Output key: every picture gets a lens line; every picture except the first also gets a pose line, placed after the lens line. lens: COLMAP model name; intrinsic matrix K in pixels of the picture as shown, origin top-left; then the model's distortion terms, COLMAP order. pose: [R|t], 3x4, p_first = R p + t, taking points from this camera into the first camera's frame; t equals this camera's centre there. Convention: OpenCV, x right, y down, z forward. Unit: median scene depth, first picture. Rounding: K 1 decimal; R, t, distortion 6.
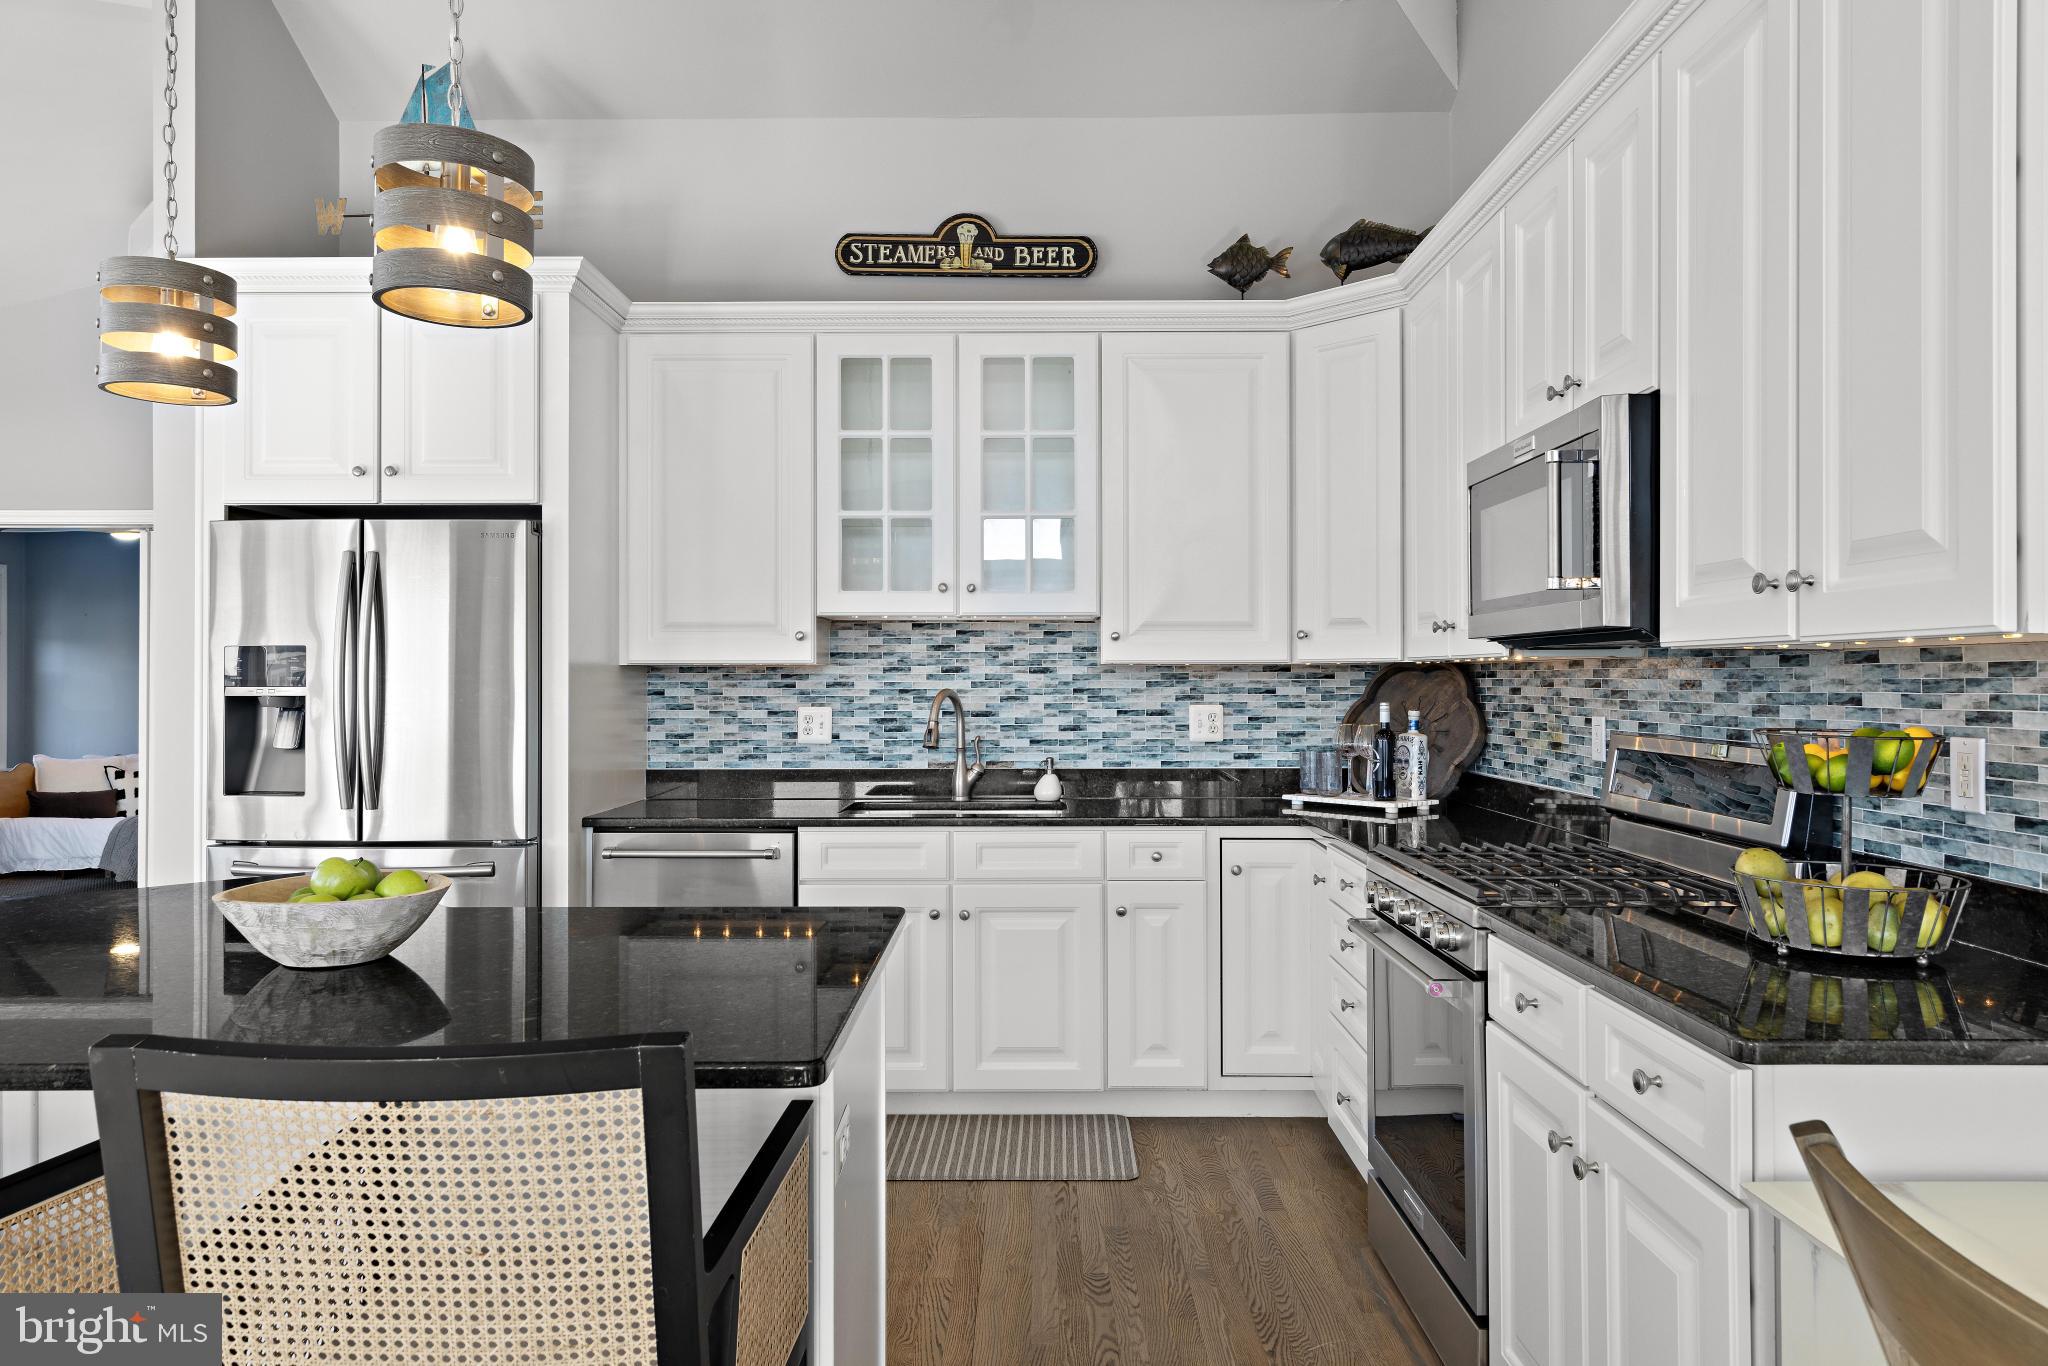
lens RADIAL K [[1320.8, 0, 1037.8], [0, 1320.8, 673.2], [0, 0, 1]] dist [0.011317, -0.005734]
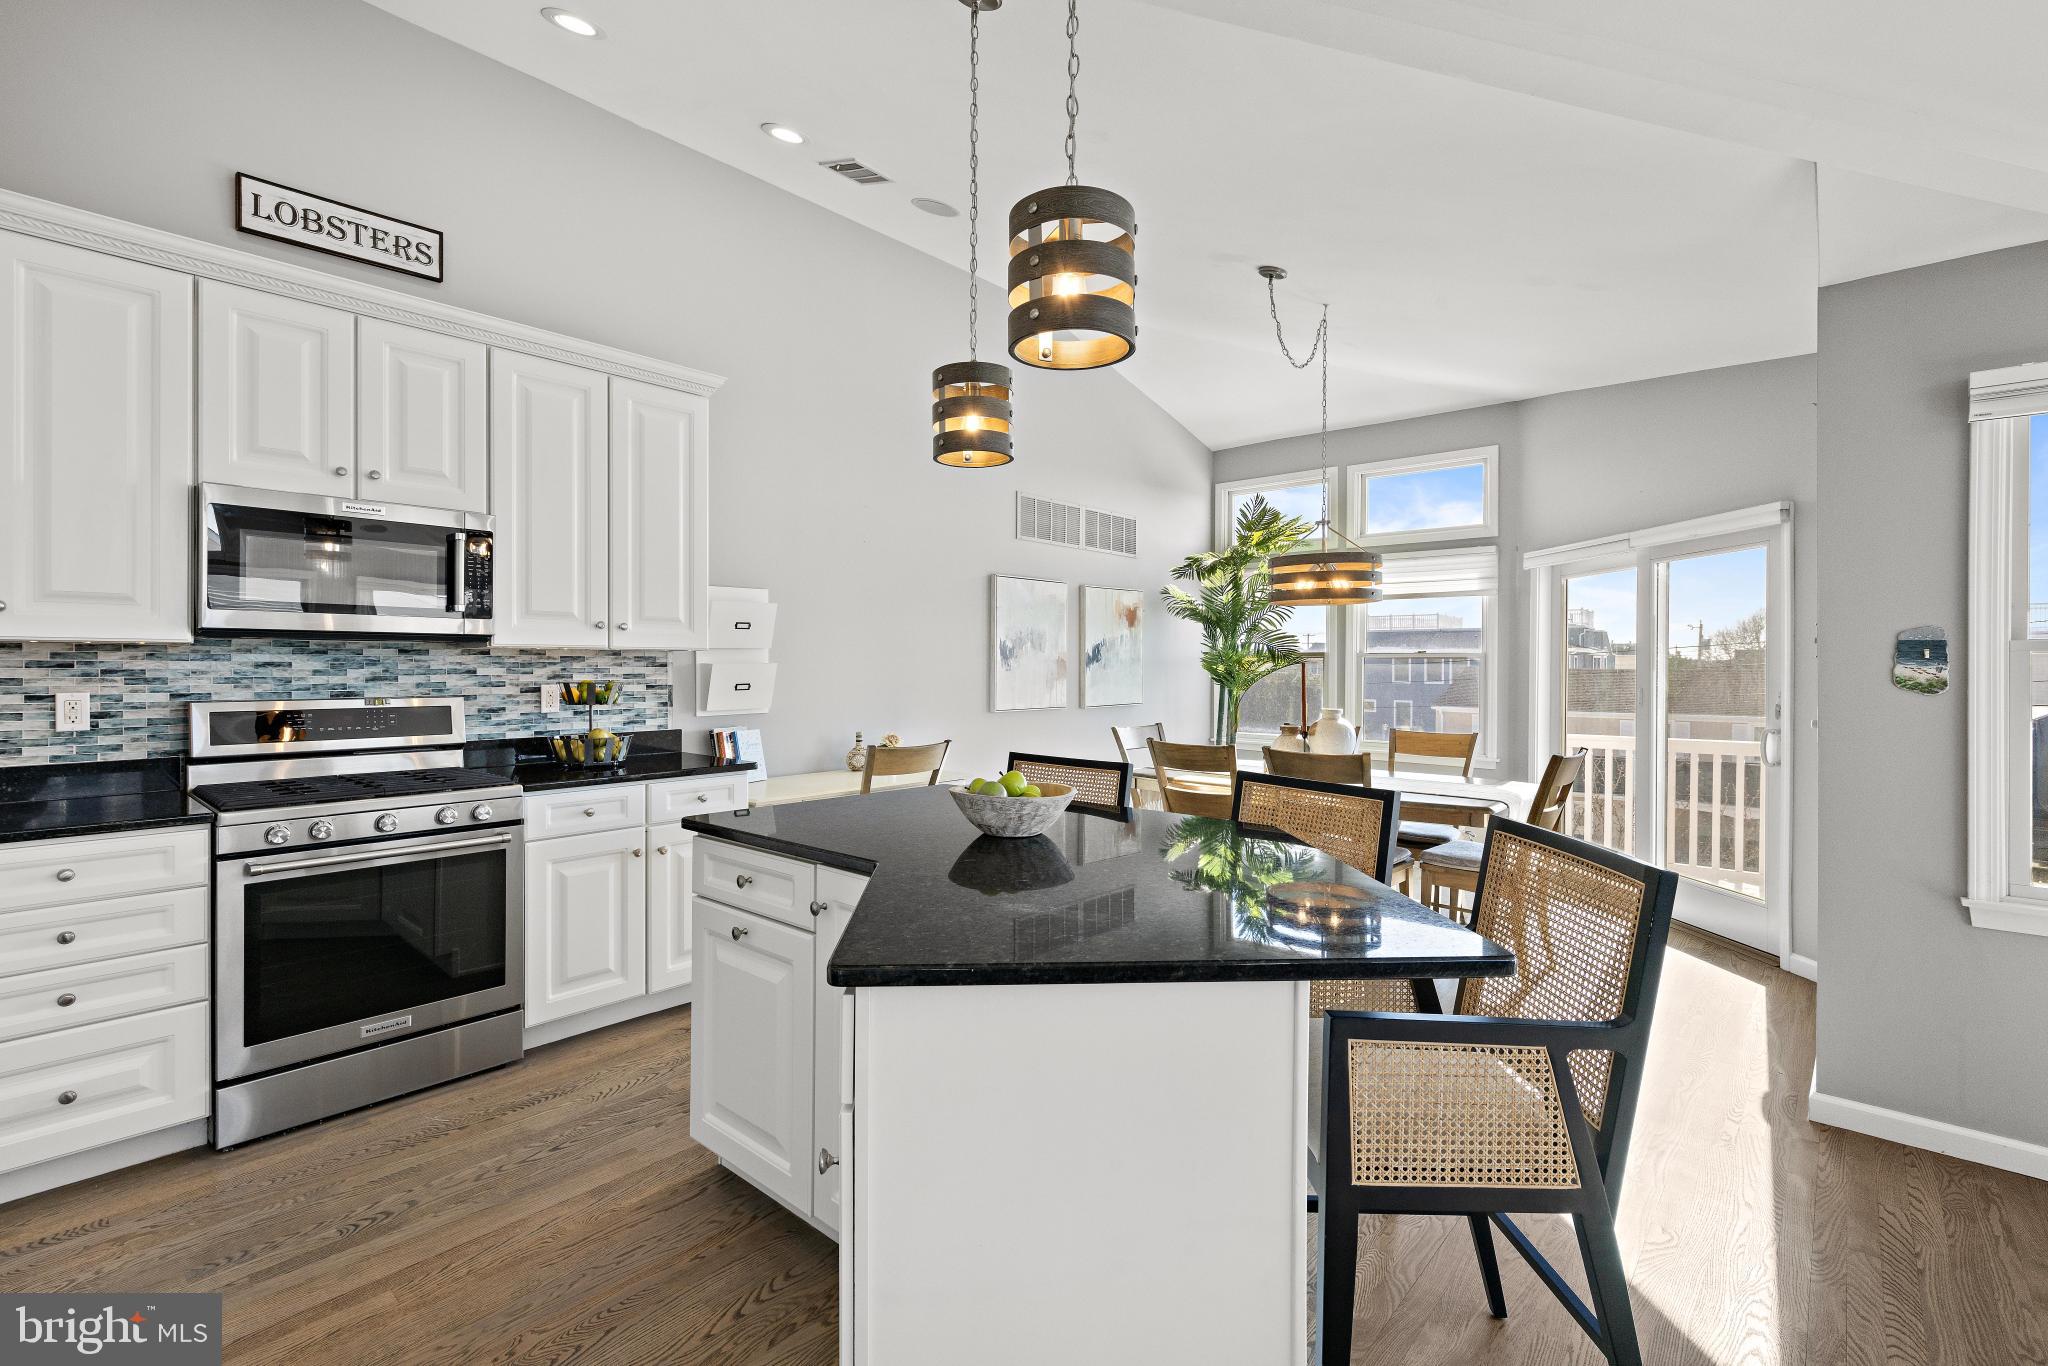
lens RADIAL K [[912.2, 0, 1029.9], [0, 912.2, 665.6], [0, 0, 1]] dist [0.006372, -0.002521]
pose [[-0.748131, -0.002262, 0.663547, -0.560729], [-0.005295, 0.999983, -0.002561, 0.004845], [-0.663530, -0.005429, -0.748130, 0.791609]]
